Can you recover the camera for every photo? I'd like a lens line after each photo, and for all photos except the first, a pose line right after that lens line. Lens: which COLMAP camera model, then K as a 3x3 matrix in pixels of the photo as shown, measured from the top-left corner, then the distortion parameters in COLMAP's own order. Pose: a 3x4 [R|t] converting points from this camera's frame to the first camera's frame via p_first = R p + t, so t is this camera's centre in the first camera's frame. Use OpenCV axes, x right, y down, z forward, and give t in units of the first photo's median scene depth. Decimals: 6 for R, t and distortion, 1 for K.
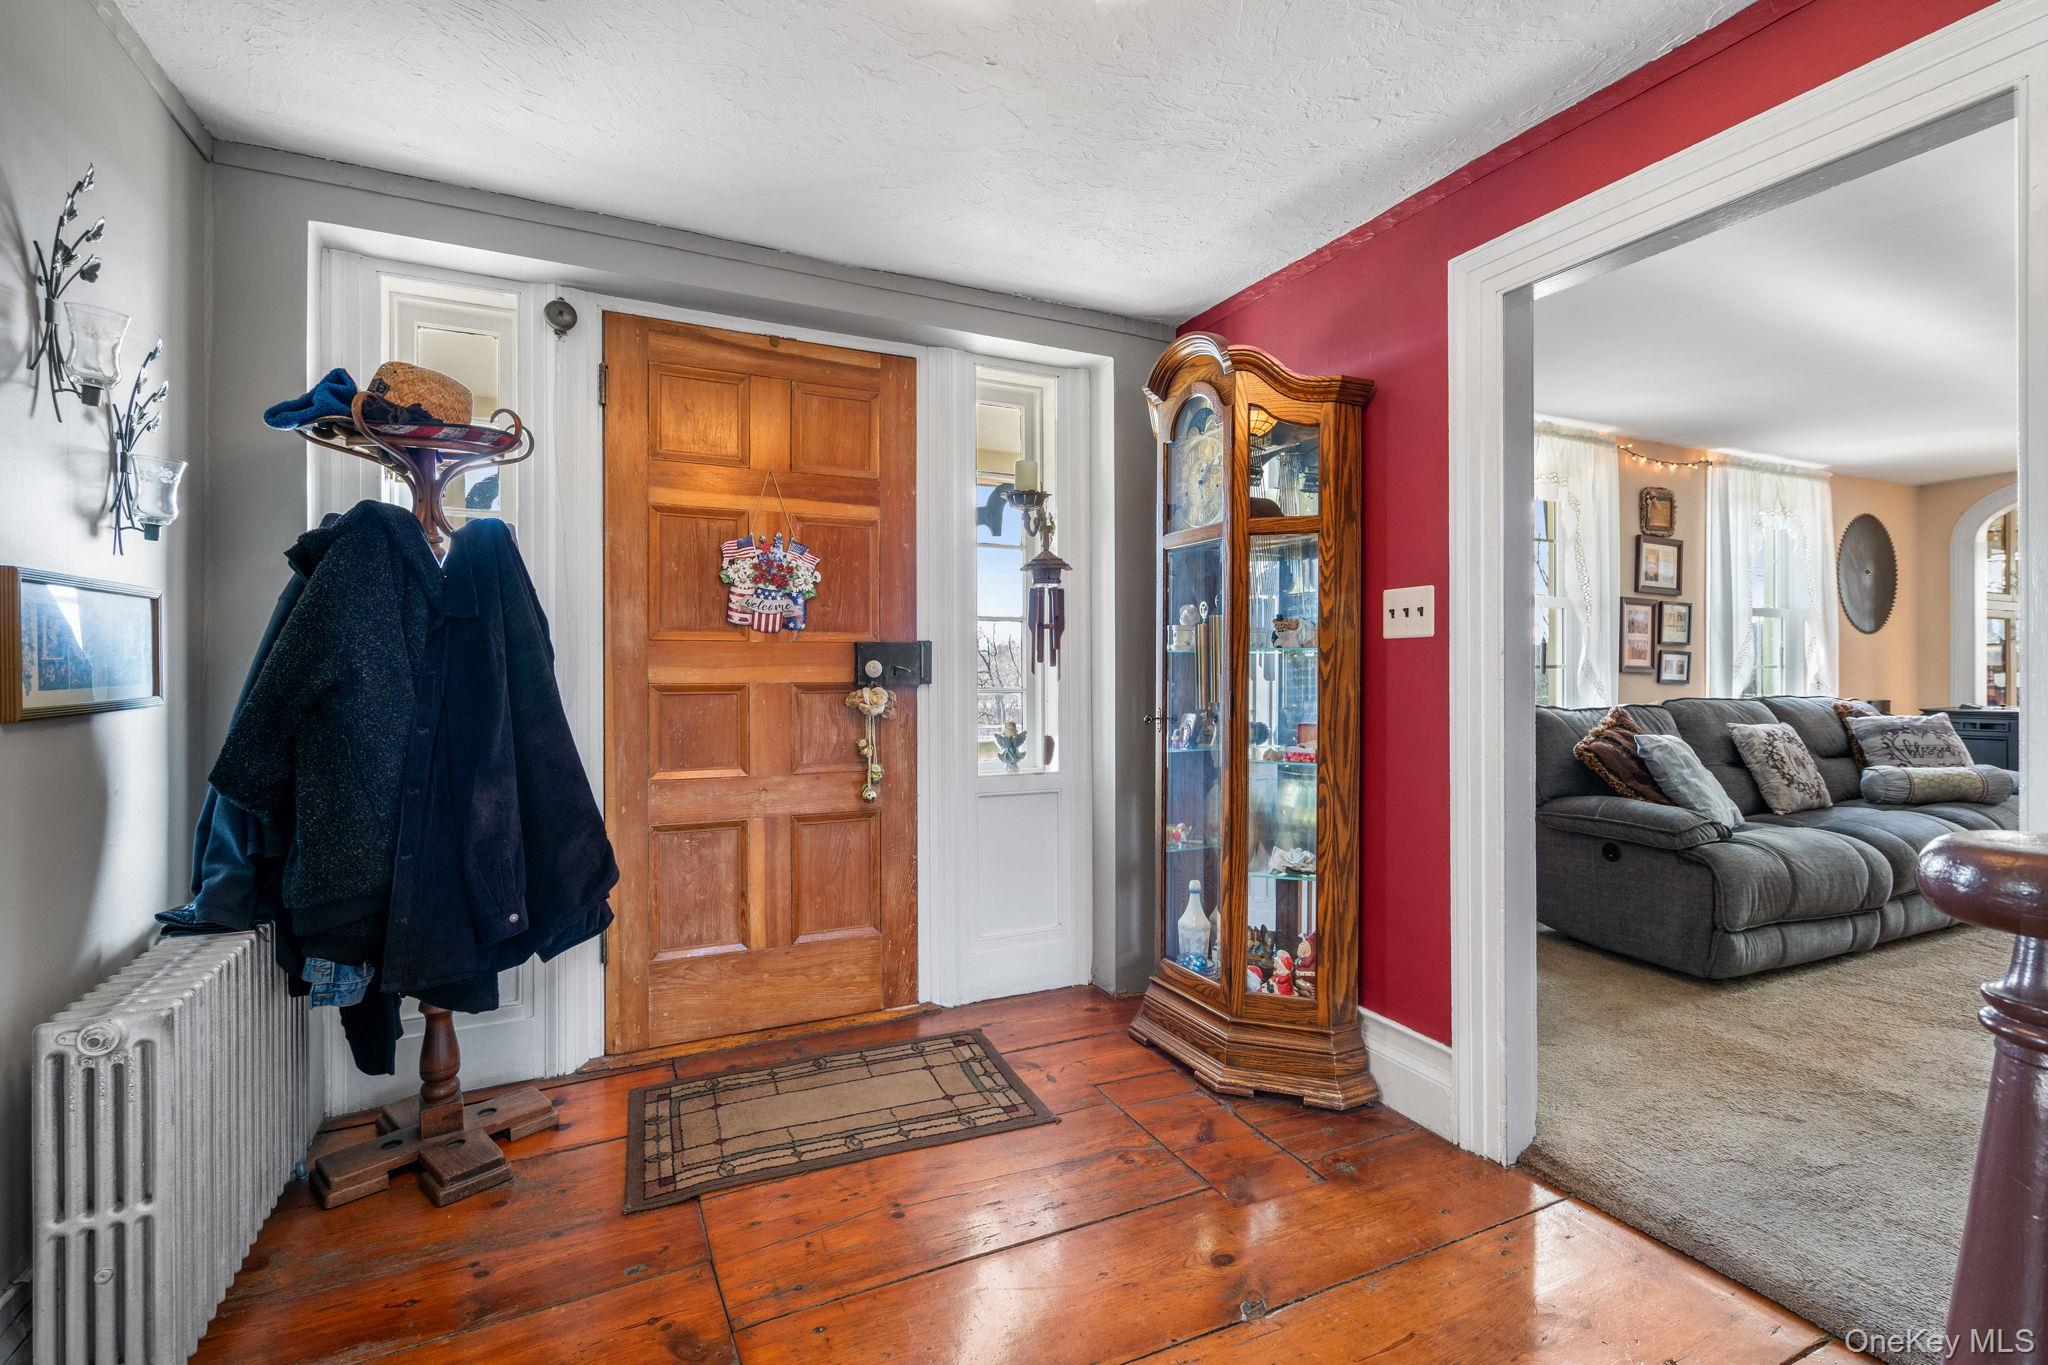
lens RADIAL K [[934.3, 0, 1025.9], [0, 934.3, 675.9], [0, 0, 1]] dist [-0.000316, 0.000187]
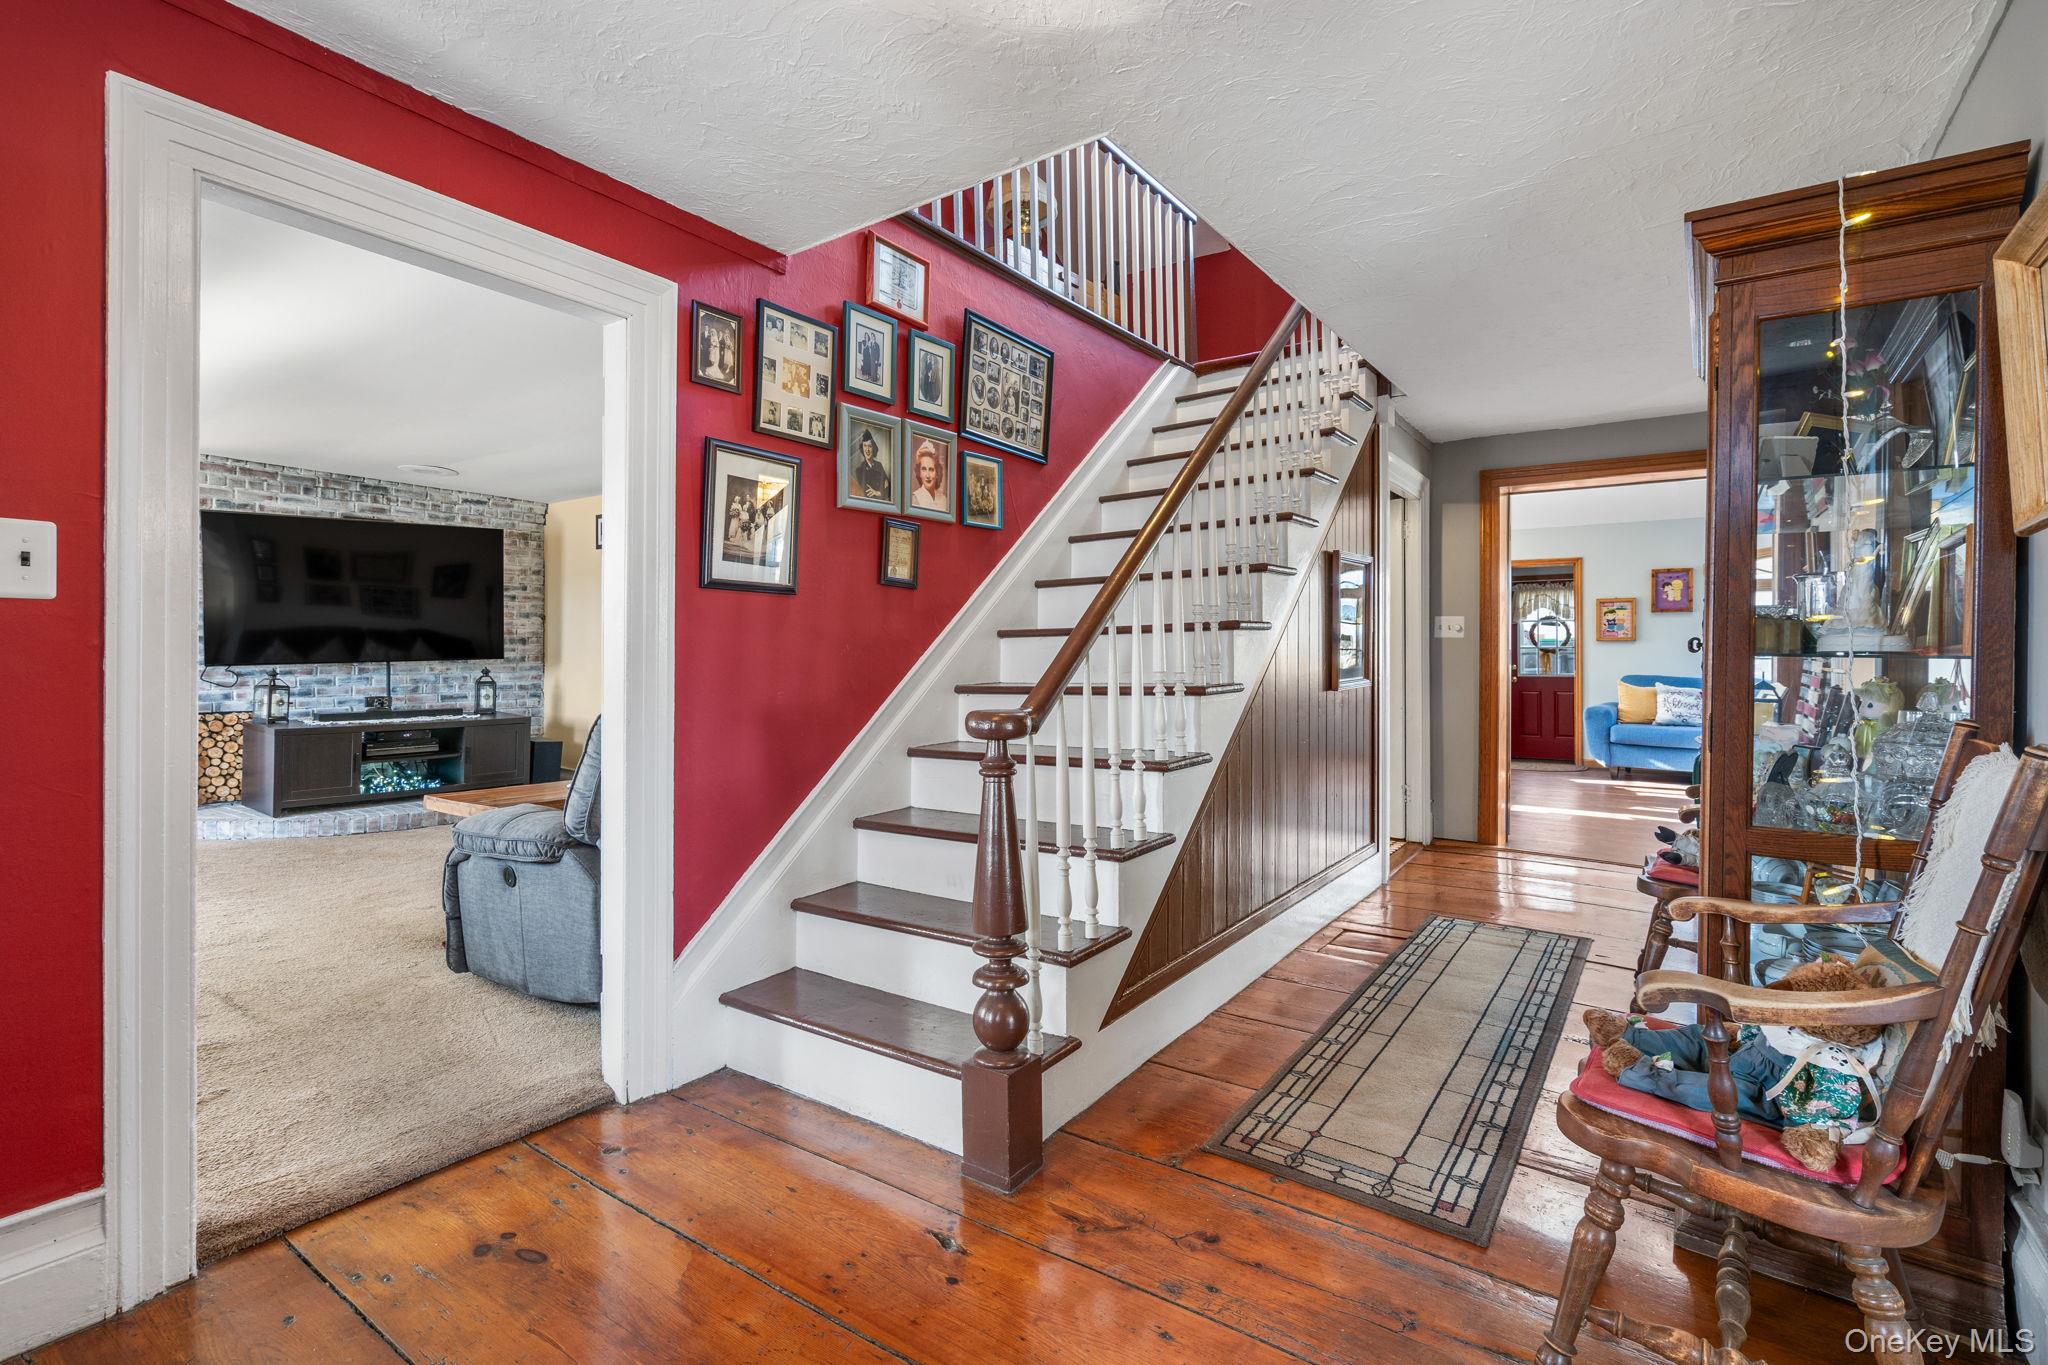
lens RADIAL K [[934.3, 0, 1035.3], [0, 934.3, 655.9], [0, 0, 1]] dist [-0.000316, 0.000187]
pose [[-0.495066, -0.001449, 0.868854, -0.523898], [-0.000159, 0.999999, 0.001577, -0.003314], [-0.868855, 0.000642, -0.495066, 0.765002]]
